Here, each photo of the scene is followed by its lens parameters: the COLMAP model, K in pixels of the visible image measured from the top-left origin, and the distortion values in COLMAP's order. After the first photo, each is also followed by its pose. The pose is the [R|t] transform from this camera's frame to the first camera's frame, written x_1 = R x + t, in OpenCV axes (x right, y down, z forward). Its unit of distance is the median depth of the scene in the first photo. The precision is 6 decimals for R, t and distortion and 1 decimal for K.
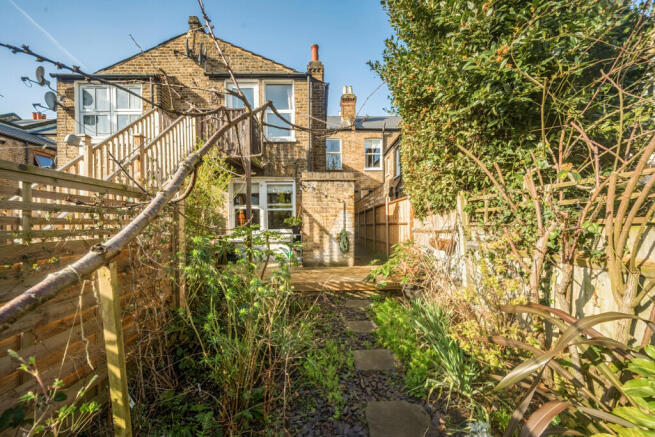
lens RADIAL K [[264.5, 0, 325.4], [0, 264.5, 220.8], [0, 0, 1]] dist [-0.000633, -0.000005]
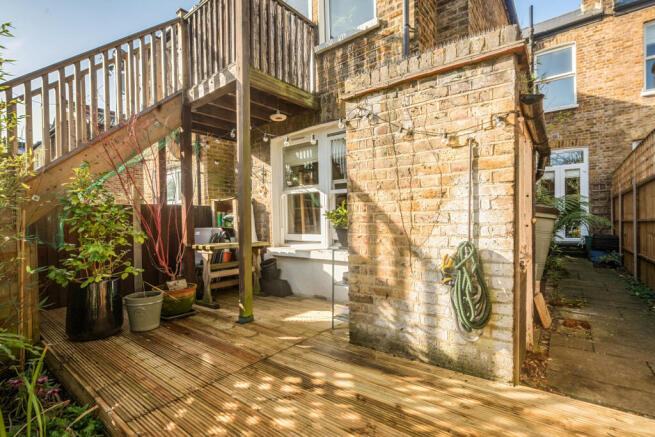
lens RADIAL K [[316.8, 0, 330.6], [0, 316.8, 220.4], [0, 0, 1]] dist [0.000150, 0.000058]
pose [[0.783171, -0.011892, -0.621693, 0.157688], [0.016183, 0.999868, 0.001260, 0.006578], [0.621596, -0.011047, 0.783260, 0.649108]]
